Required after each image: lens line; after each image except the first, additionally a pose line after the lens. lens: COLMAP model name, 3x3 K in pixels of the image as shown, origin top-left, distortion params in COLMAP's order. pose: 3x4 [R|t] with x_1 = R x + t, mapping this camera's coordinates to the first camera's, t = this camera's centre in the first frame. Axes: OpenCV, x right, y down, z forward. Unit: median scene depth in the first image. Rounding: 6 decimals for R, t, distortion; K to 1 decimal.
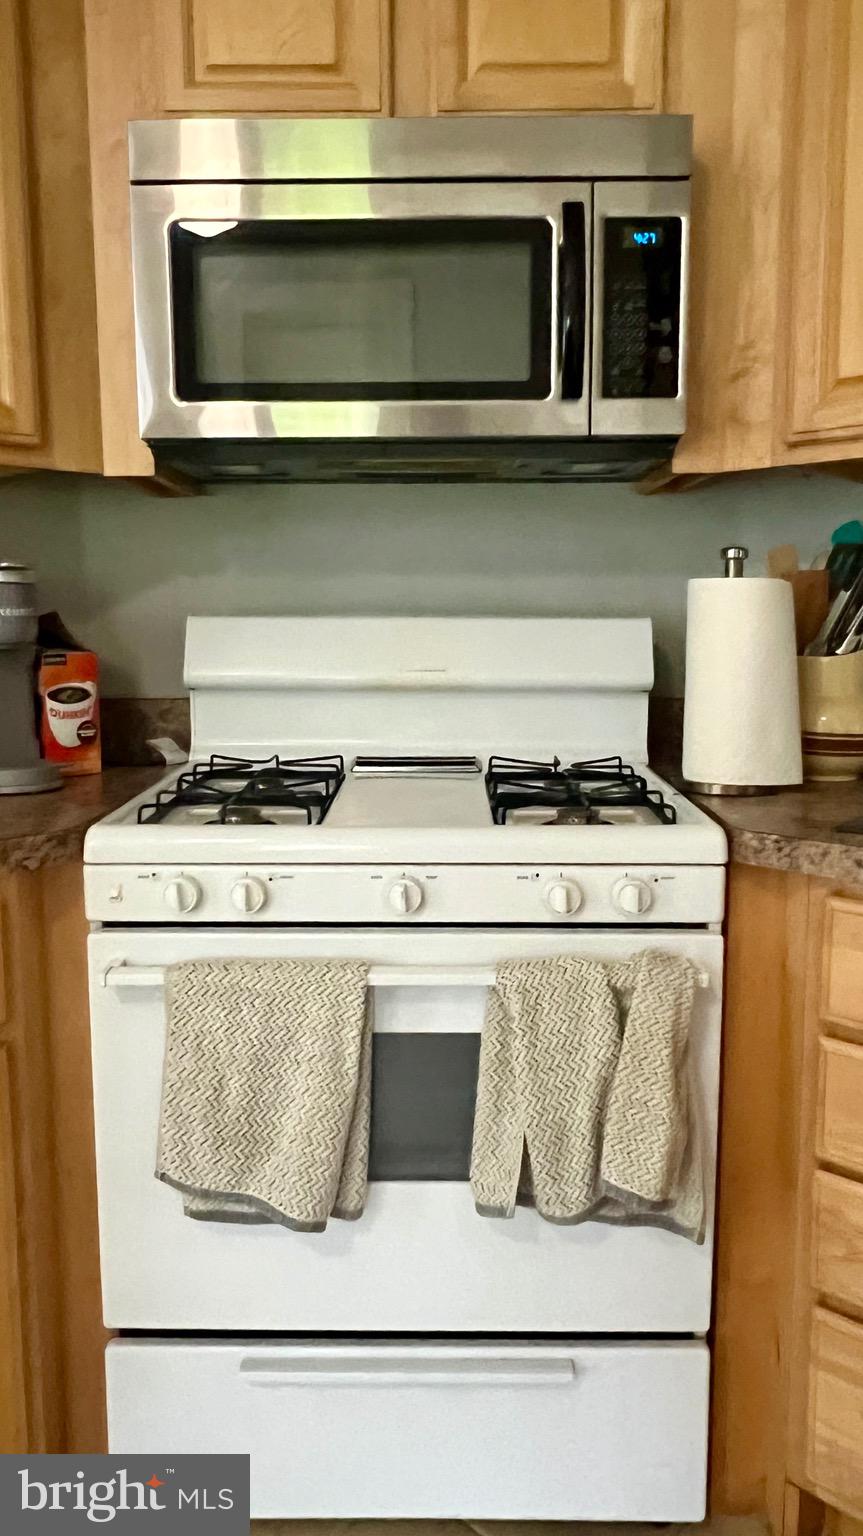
lens RADIAL K [[1145.4, 0, 442.0], [0, 1145.4, 764.5], [0, 0, 1]] dist [0.003210, -0.004545]
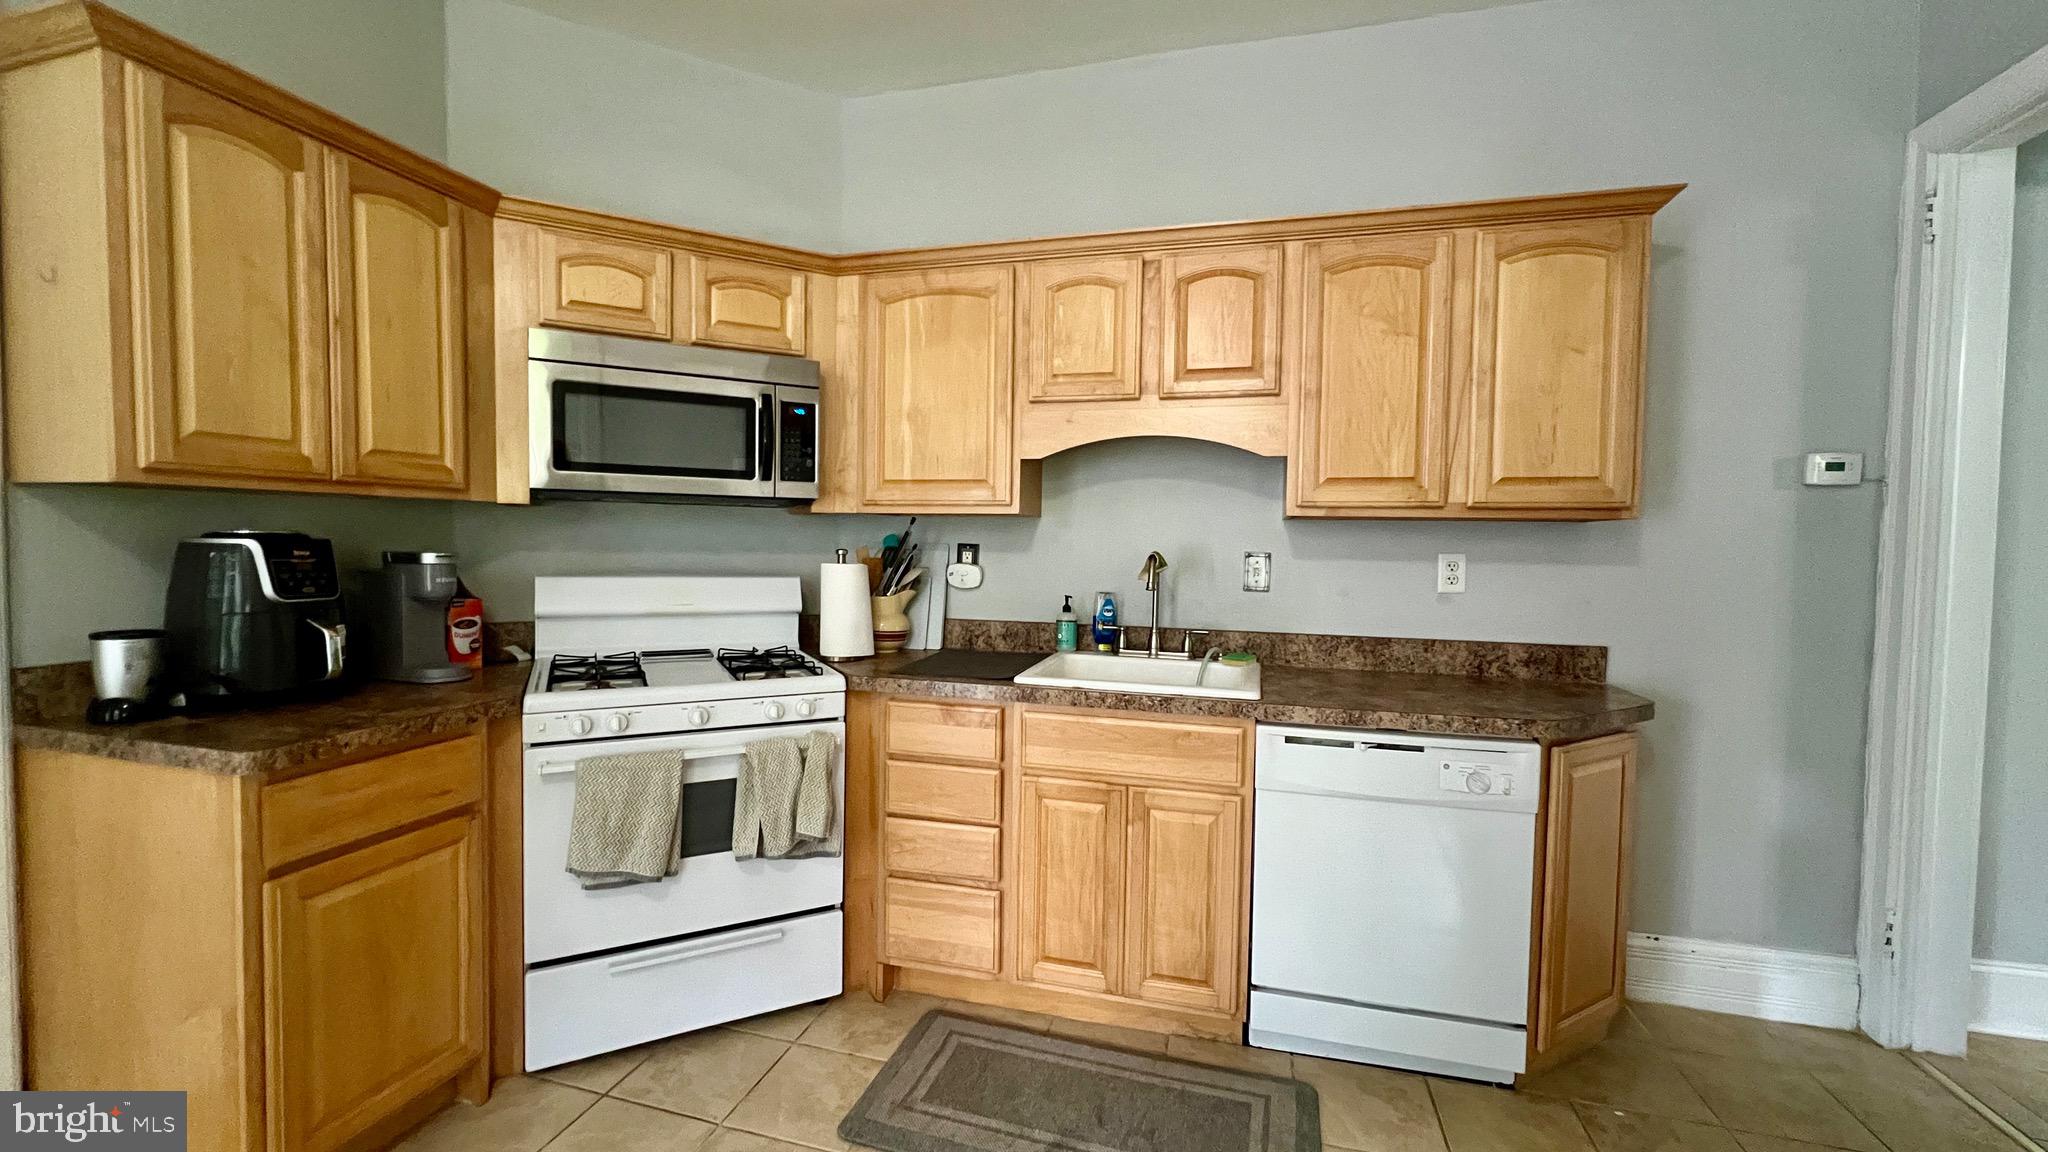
lens RADIAL K [[824.5, 0, 1031.6], [0, 824.5, 578.7], [0, 0, 1]] dist [0.002189, 0.000189]
pose [[0.871060, -0.003837, 0.491161, -0.219970], [0.040945, 0.997056, -0.064825, -0.015120], [-0.489467, 0.076577, 0.868653, -0.591145]]
